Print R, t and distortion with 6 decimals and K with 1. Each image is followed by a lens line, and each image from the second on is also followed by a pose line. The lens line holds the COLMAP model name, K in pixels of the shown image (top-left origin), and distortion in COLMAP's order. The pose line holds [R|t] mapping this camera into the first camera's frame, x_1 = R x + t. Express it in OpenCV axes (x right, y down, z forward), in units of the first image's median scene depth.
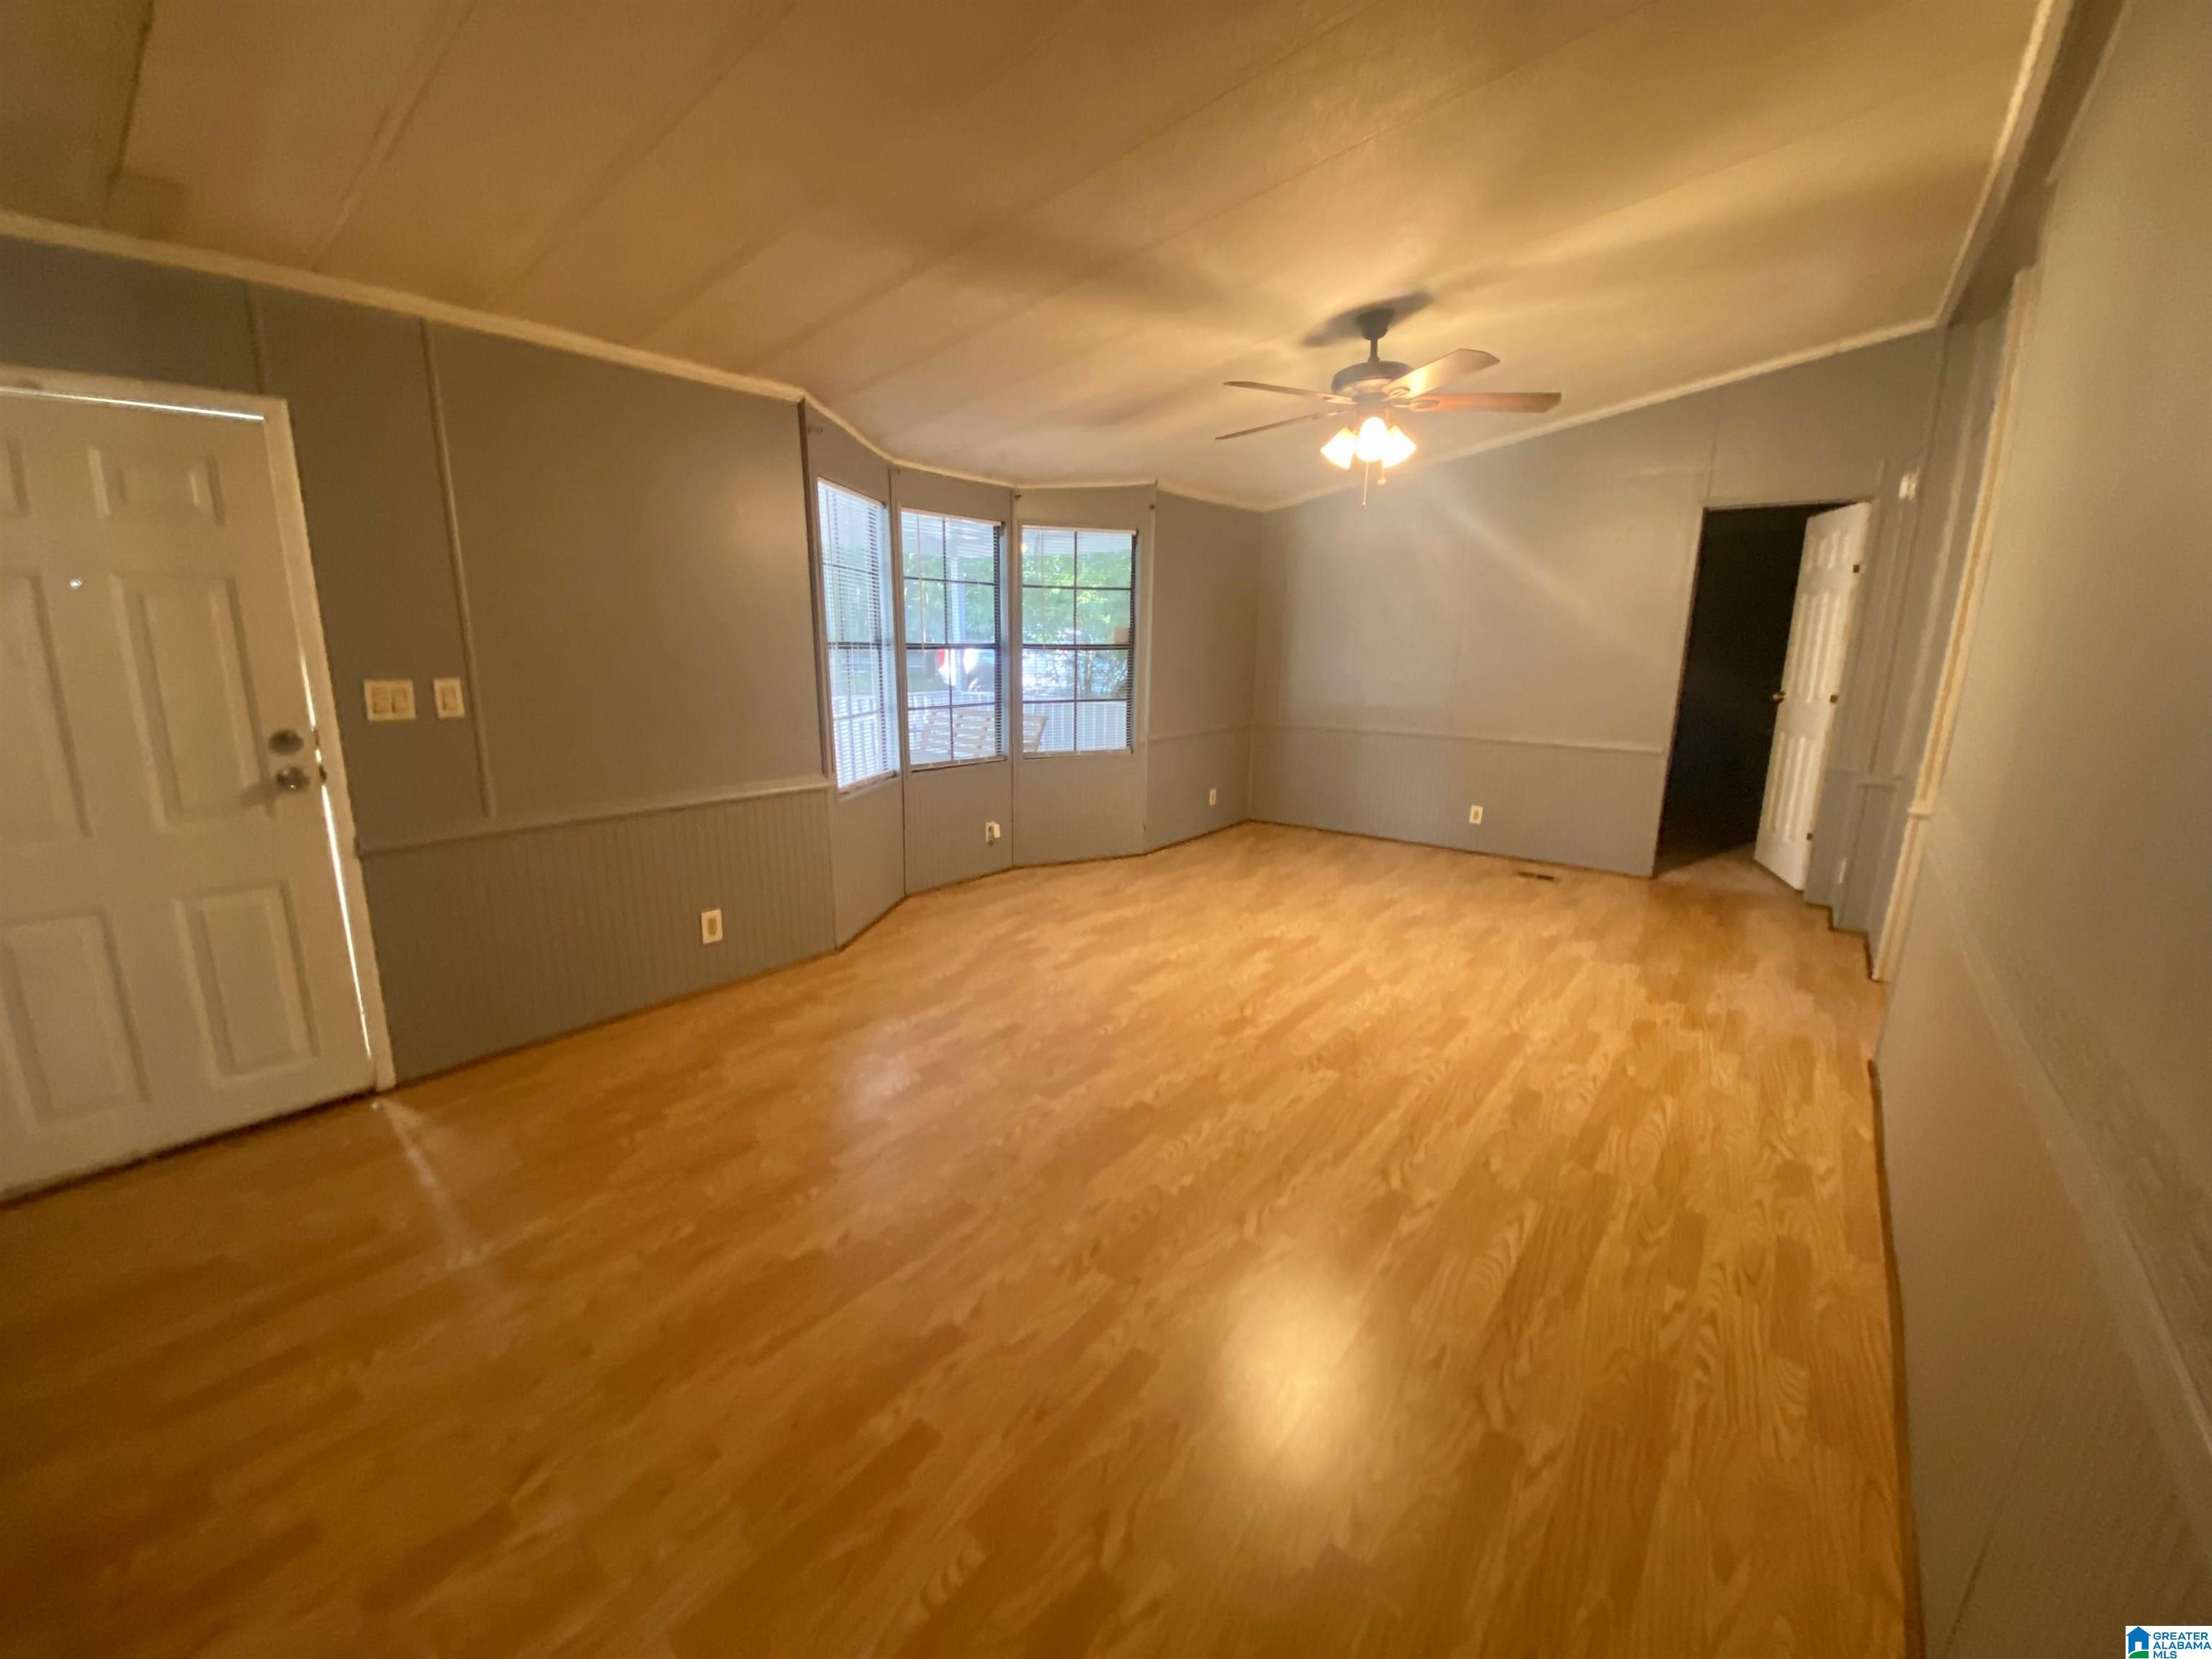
lens RADIAL K [[897.5, 0, 1106.0], [0, 897.5, 829.5], [0, 0, 1]] dist [0.020731, -0.012941]
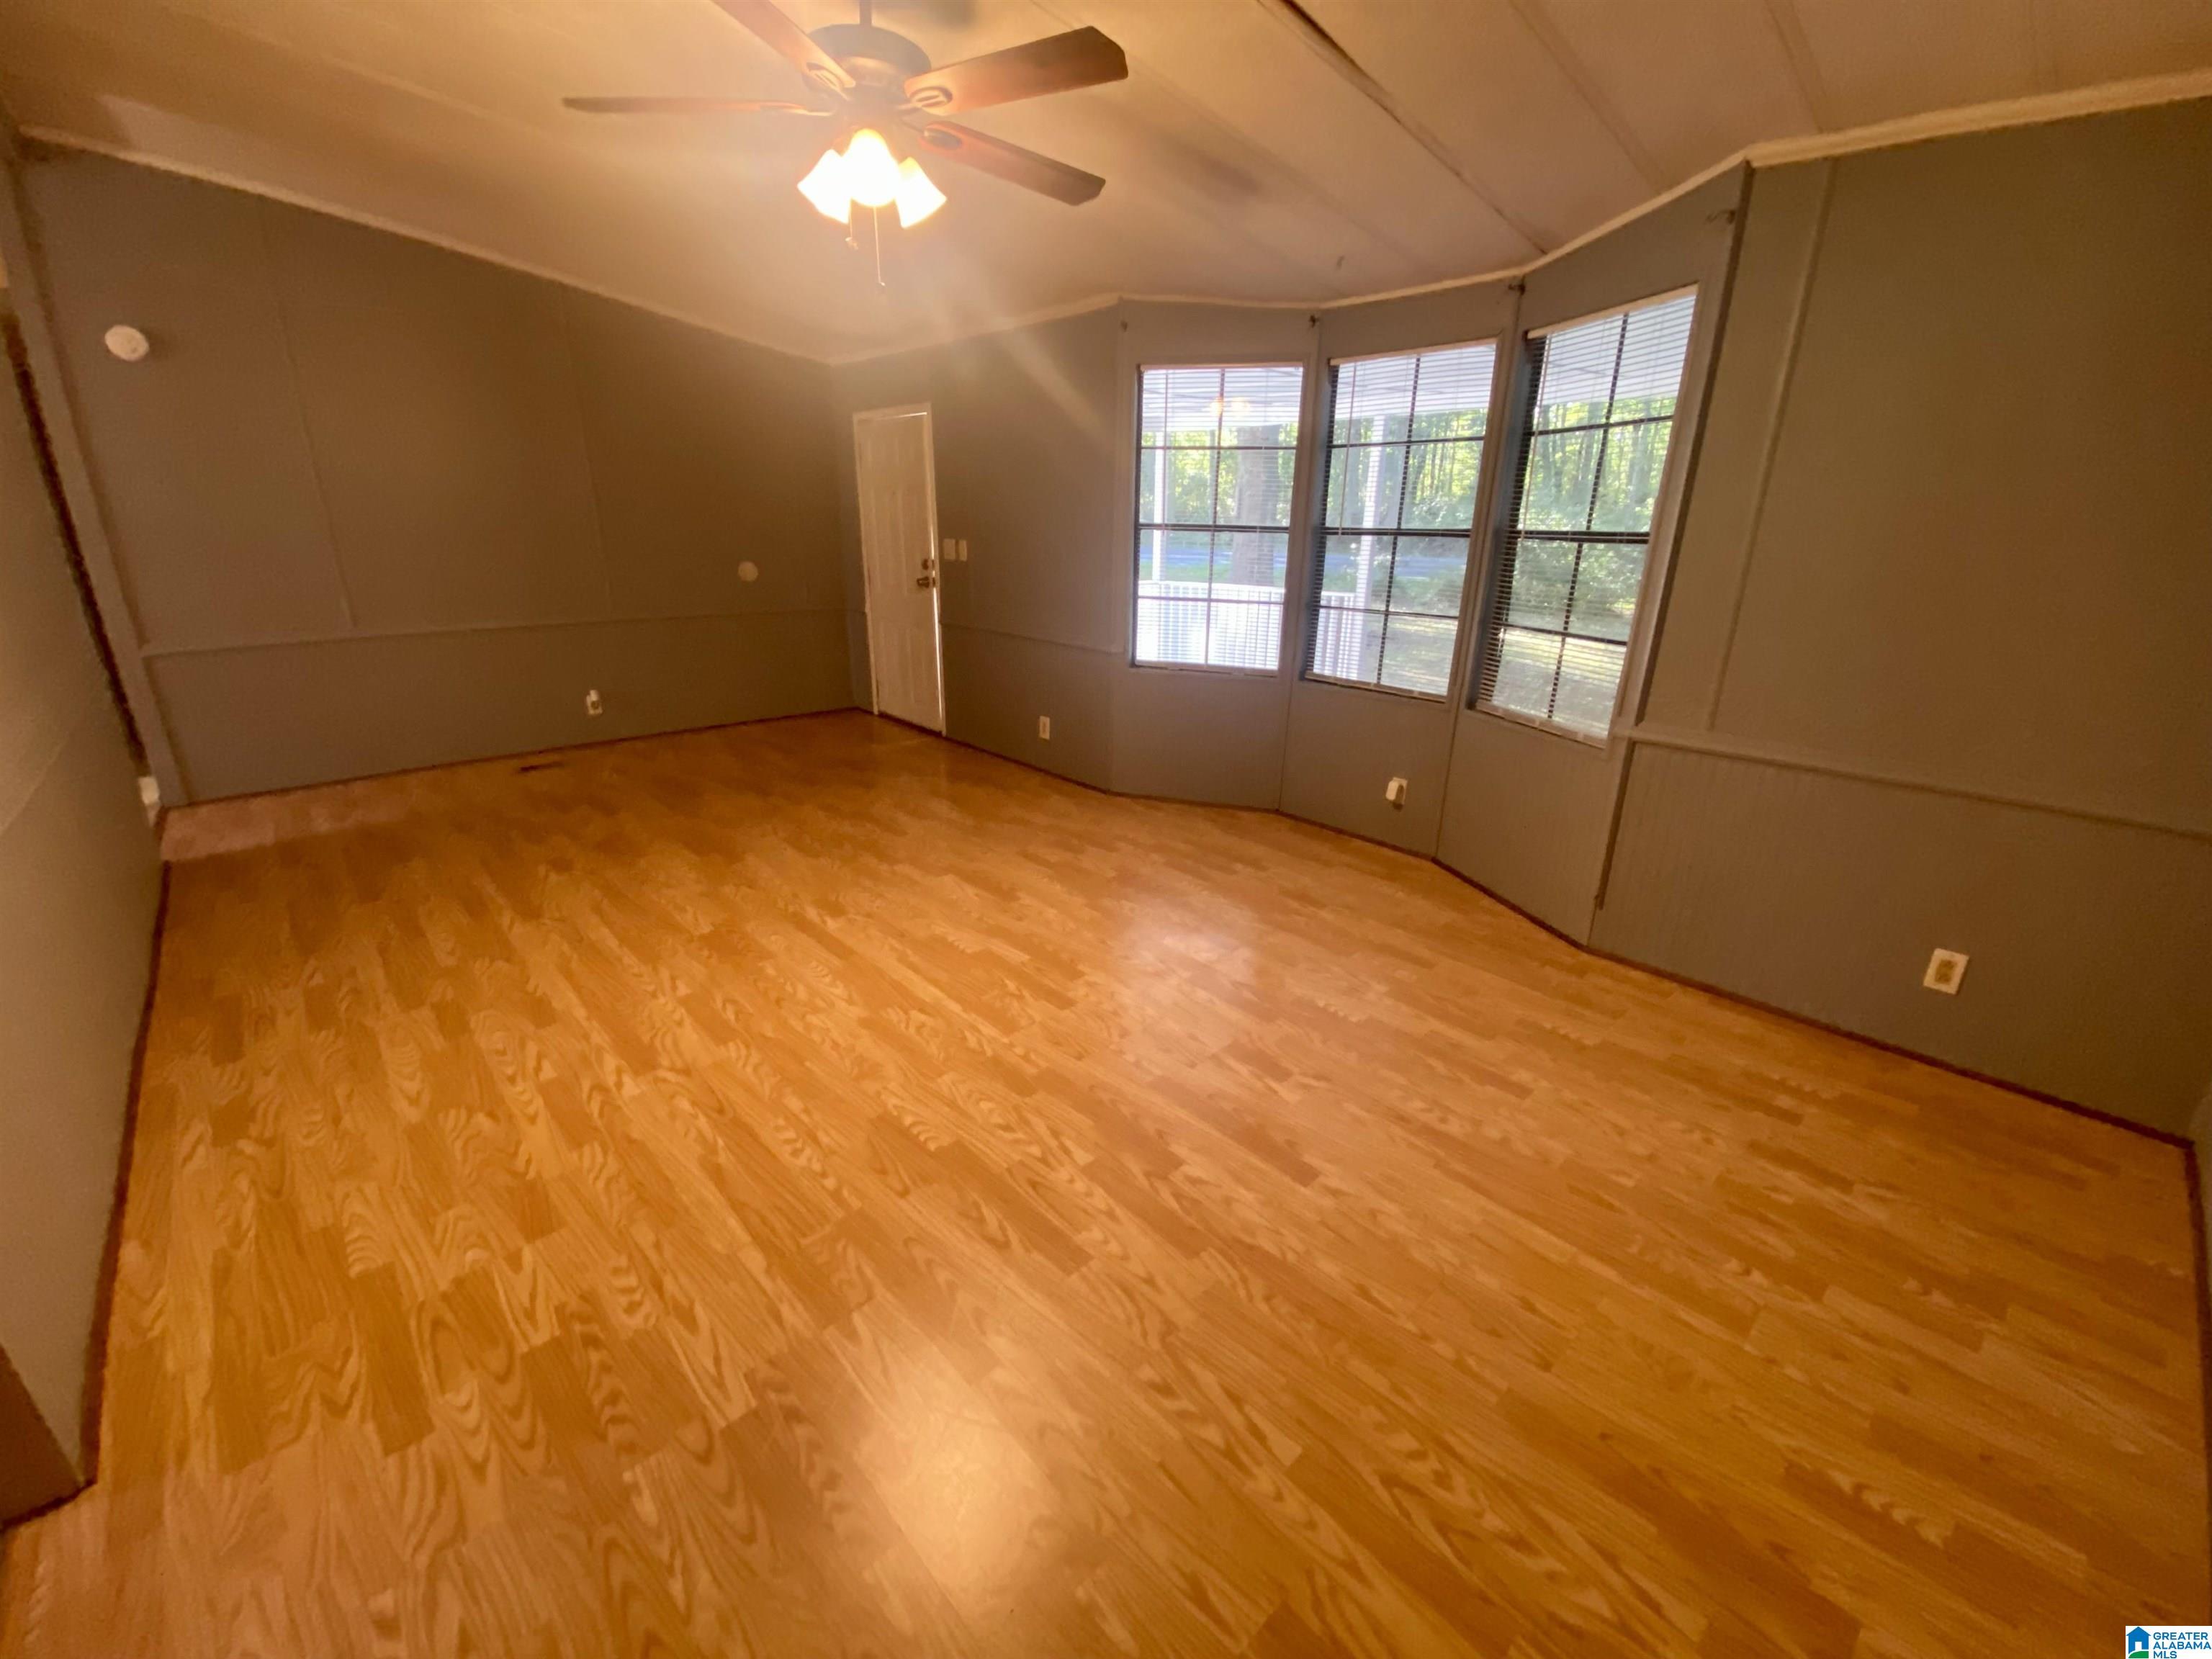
lens RADIAL K [[897.5, 0, 1106.0], [0, 897.5, 829.5], [0, 0, 1]] dist [0.020731, -0.012941]
pose [[-0.166740, 0.312637, -0.935123, 1.001243], [-0.224681, 0.911401, 0.344769, -0.277379], [0.960060, 0.267592, -0.081724, 1.341252]]
